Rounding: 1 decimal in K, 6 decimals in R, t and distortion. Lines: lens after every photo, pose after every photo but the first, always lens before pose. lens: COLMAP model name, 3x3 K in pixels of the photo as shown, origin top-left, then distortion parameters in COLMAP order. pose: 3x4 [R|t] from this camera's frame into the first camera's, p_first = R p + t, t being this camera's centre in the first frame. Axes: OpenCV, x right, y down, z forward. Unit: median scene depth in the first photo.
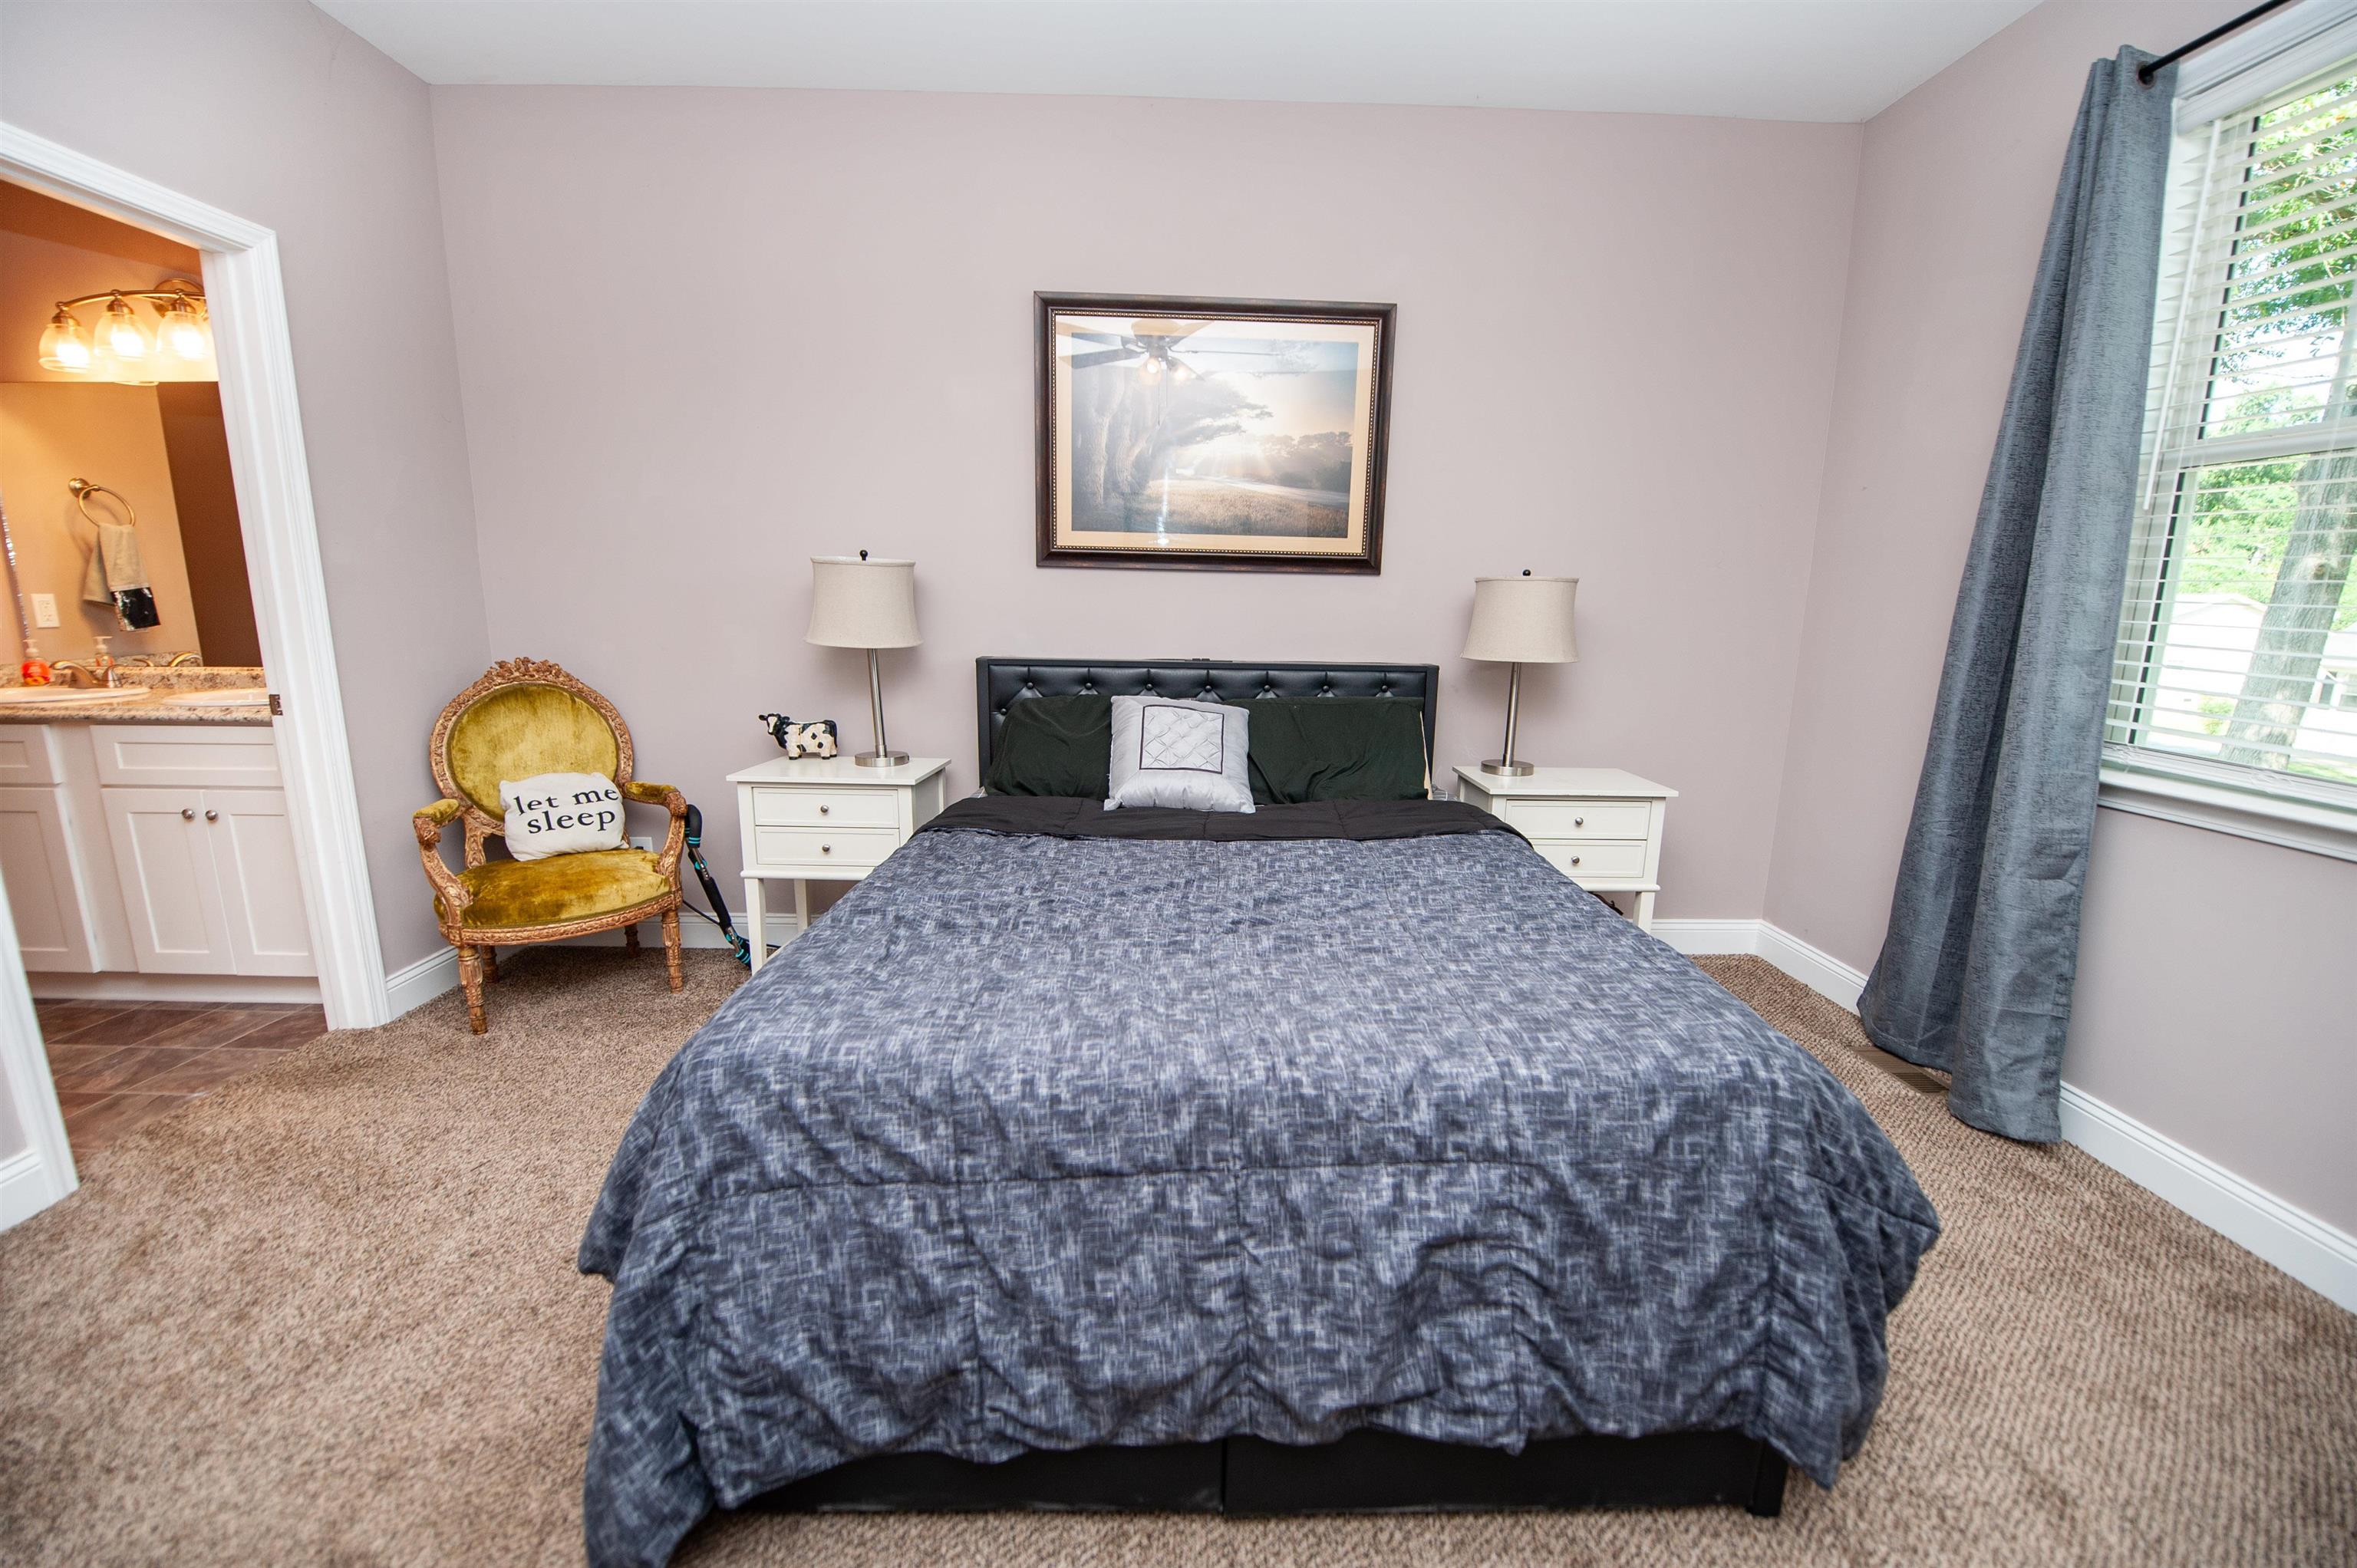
lens RADIAL K [[935.8, 0, 1187.3], [0, 935.8, 788.1], [0, 0, 1]] dist [-0.015080, -0.003324]
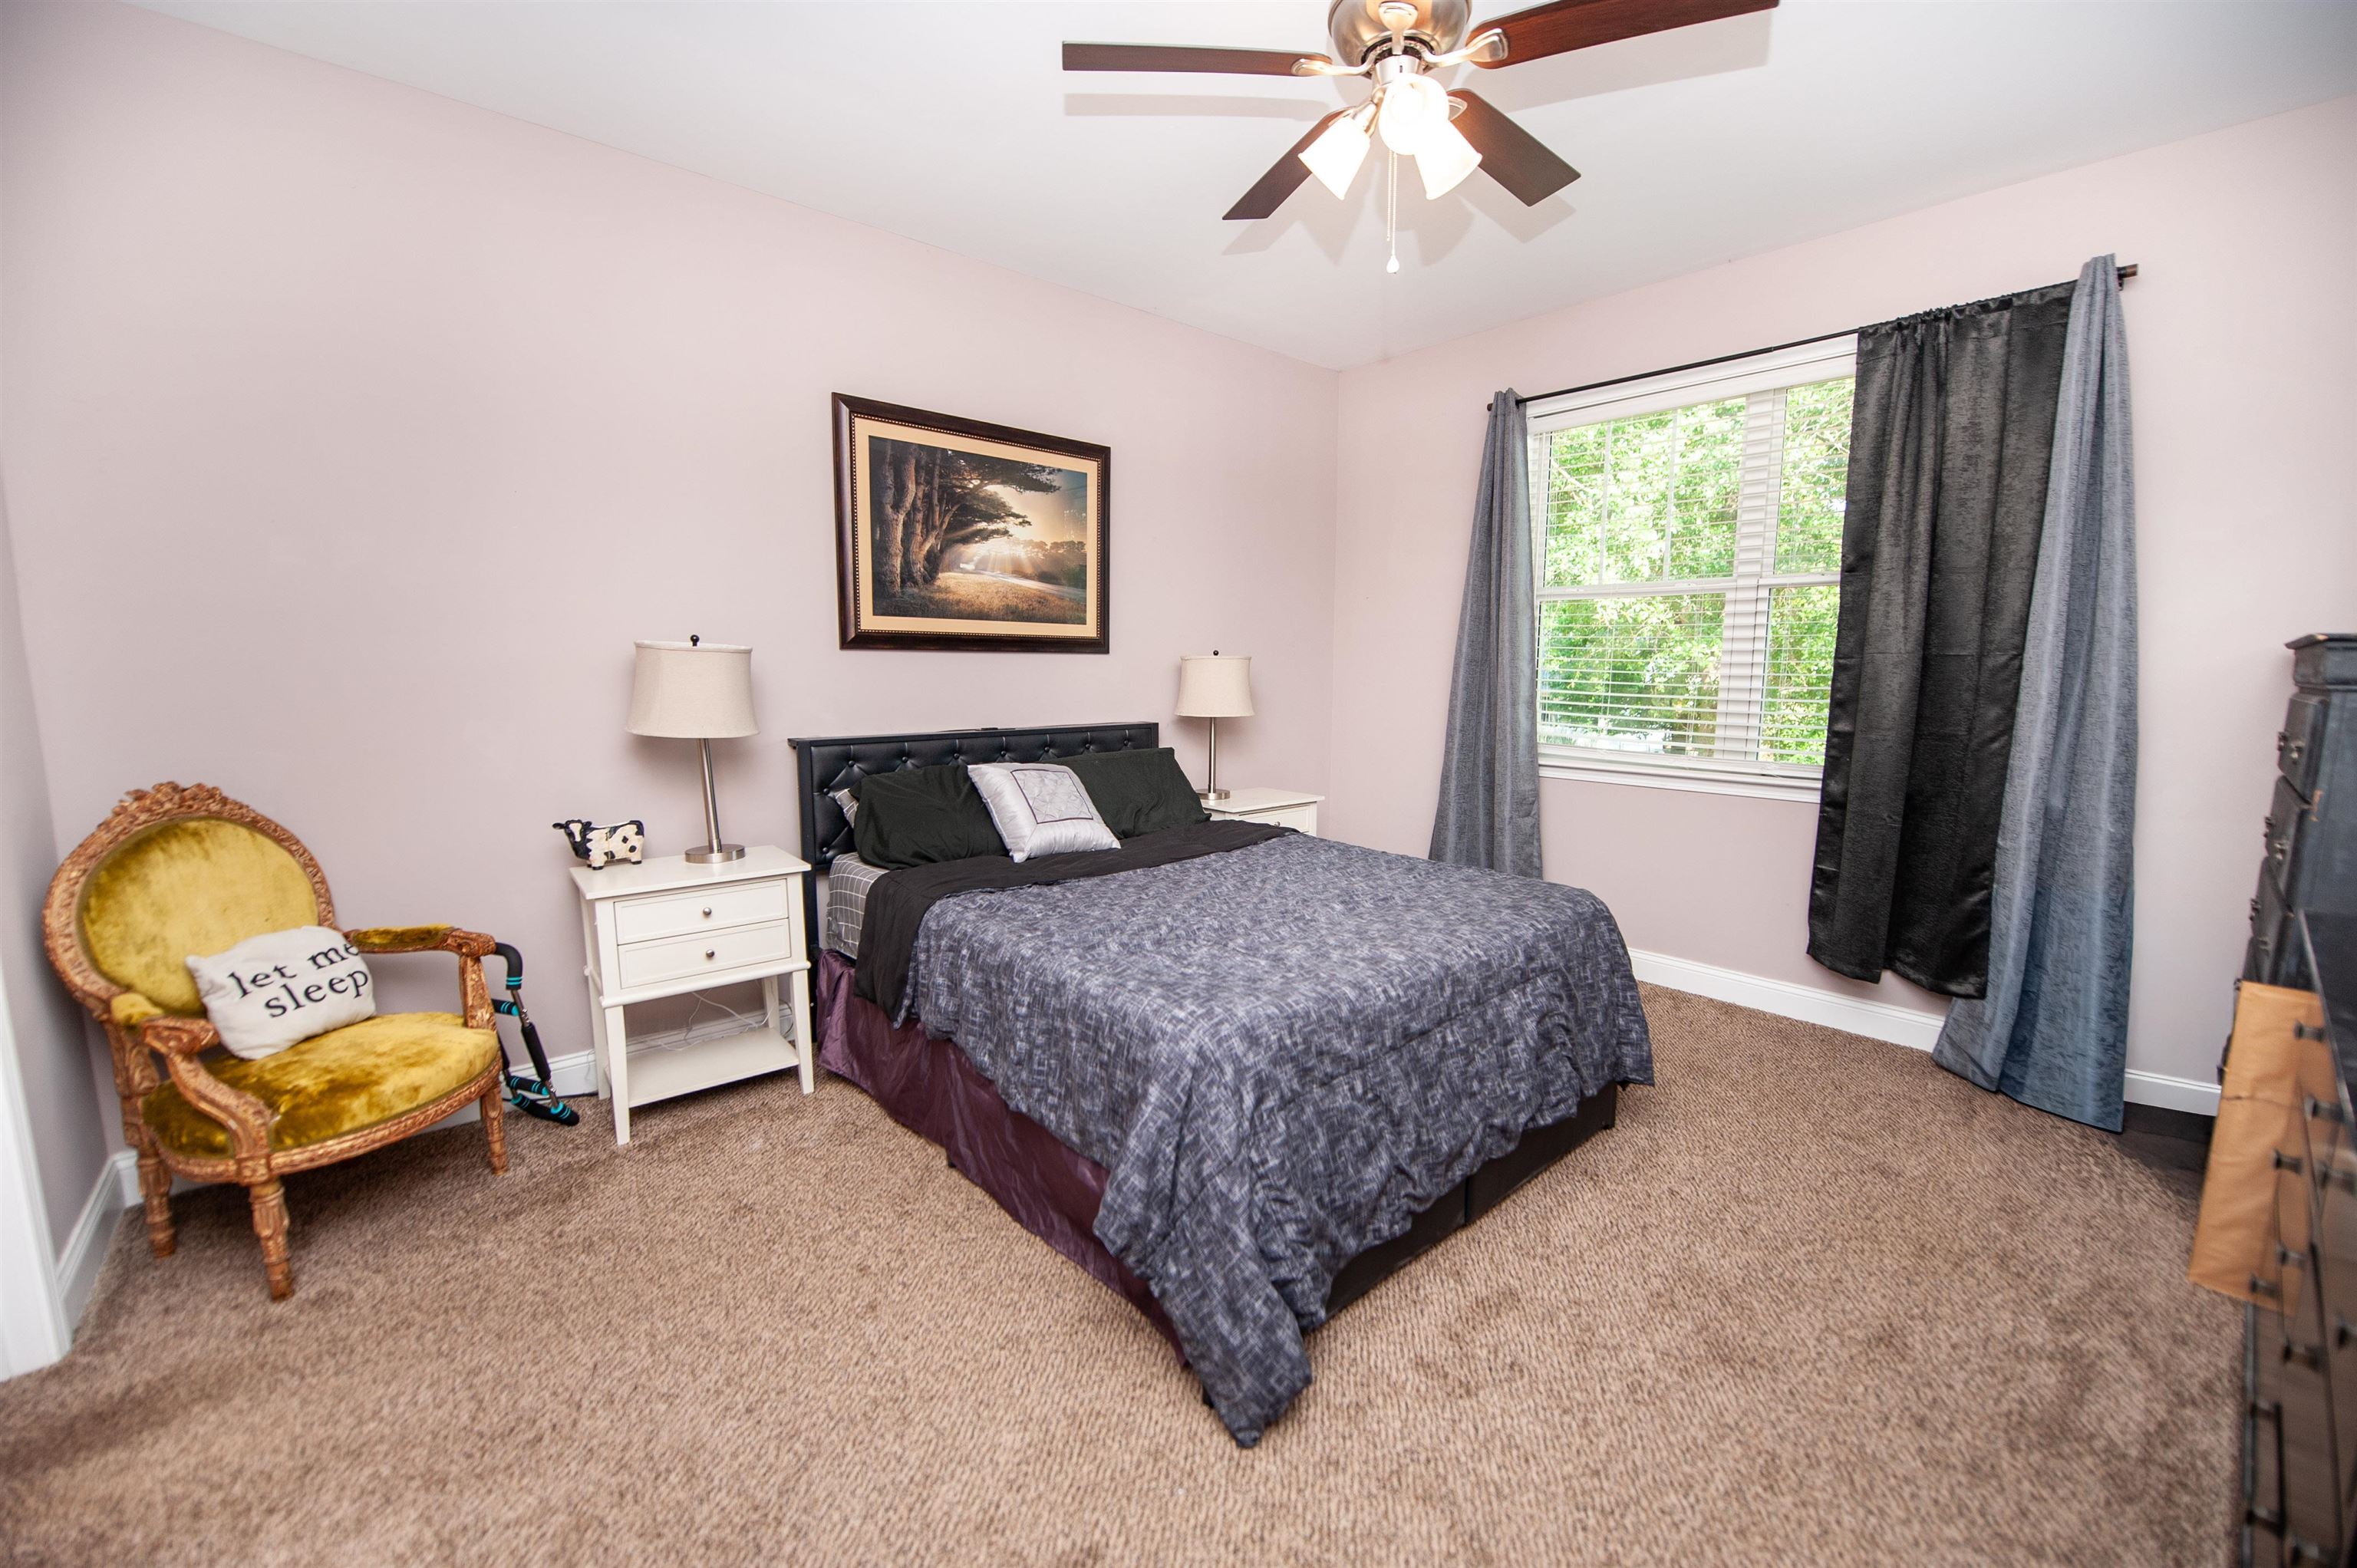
lens RADIAL K [[939.2, 0, 1184.8], [0, 939.2, 790.4], [0, 0, 1]] dist [-0.014757, -0.003776]
pose [[0.765383, -0.101381, 0.635540, -0.595870], [0.133202, 0.991086, -0.002319, -0.031241], [-0.629640, 0.086430, 0.772064, -0.031438]]
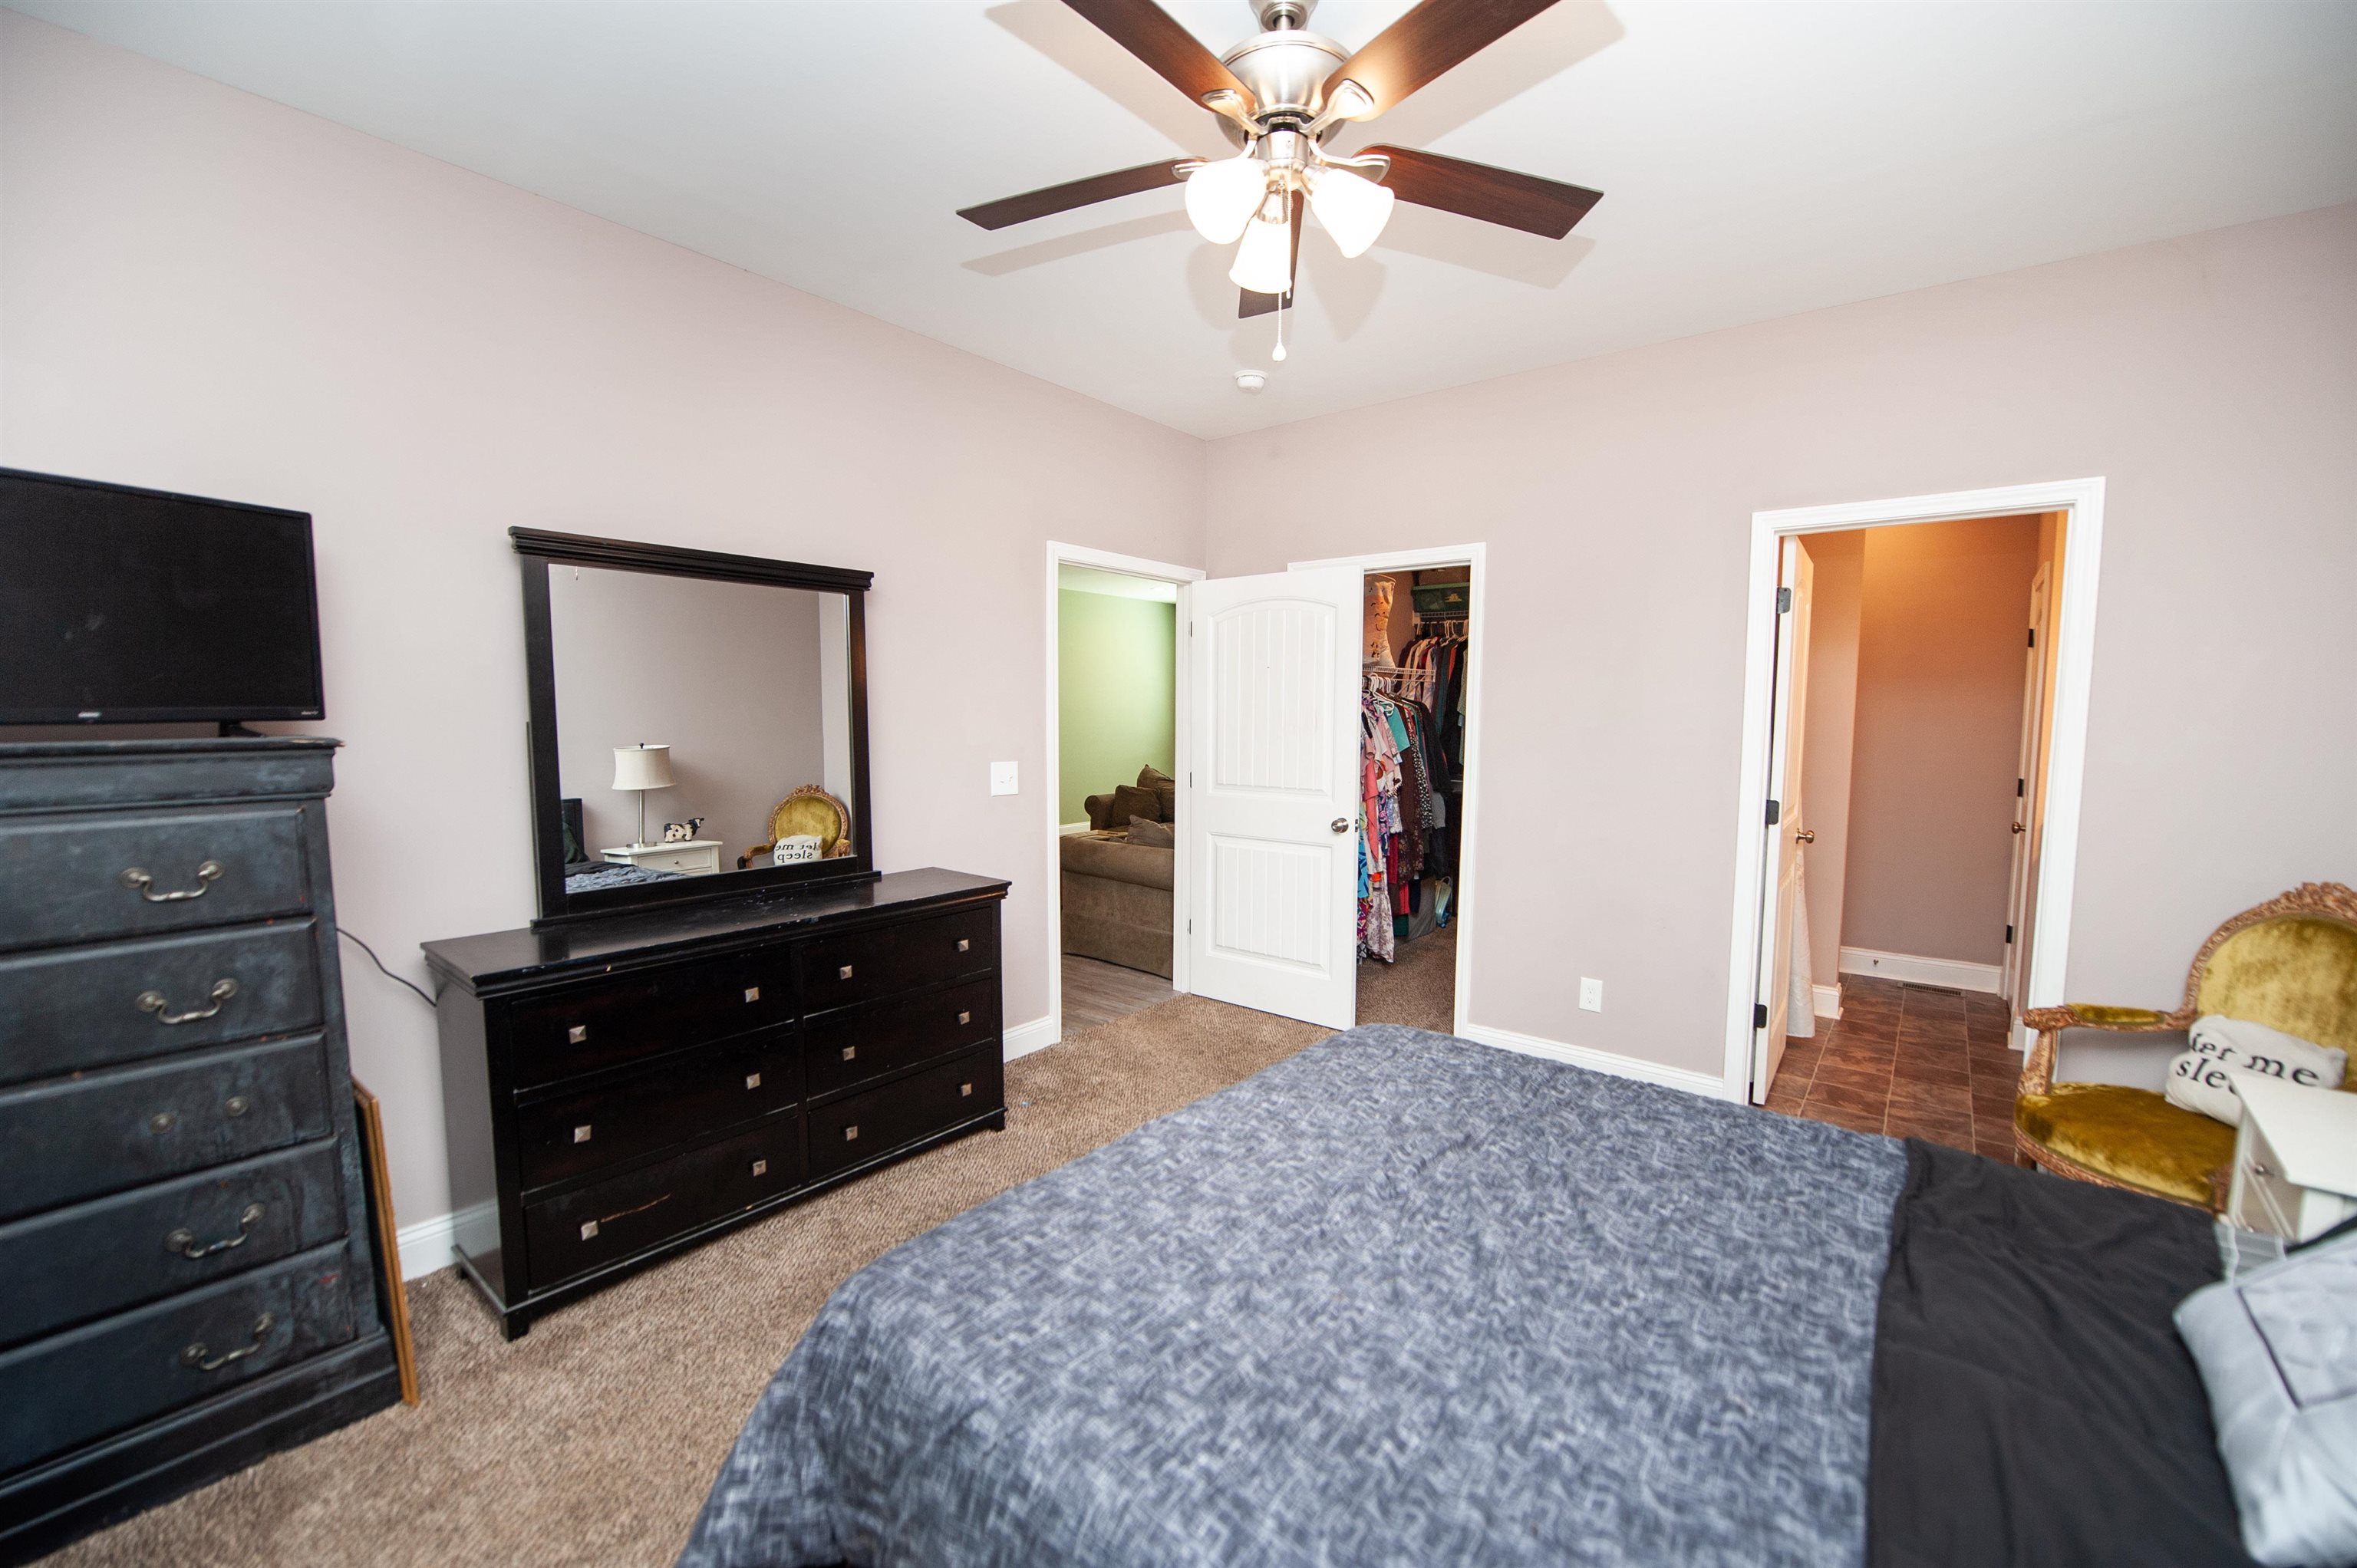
lens RADIAL K [[935.8, 0, 1187.3], [0, 935.8, 788.1], [0, 0, 1]] dist [-0.015080, -0.003324]
pose [[-0.645582, 0.042626, -0.762500, 0.499426], [-0.161925, 0.968099, 0.191217, -0.214755], [0.746327, 0.246914, -0.618085, 0.764880]]
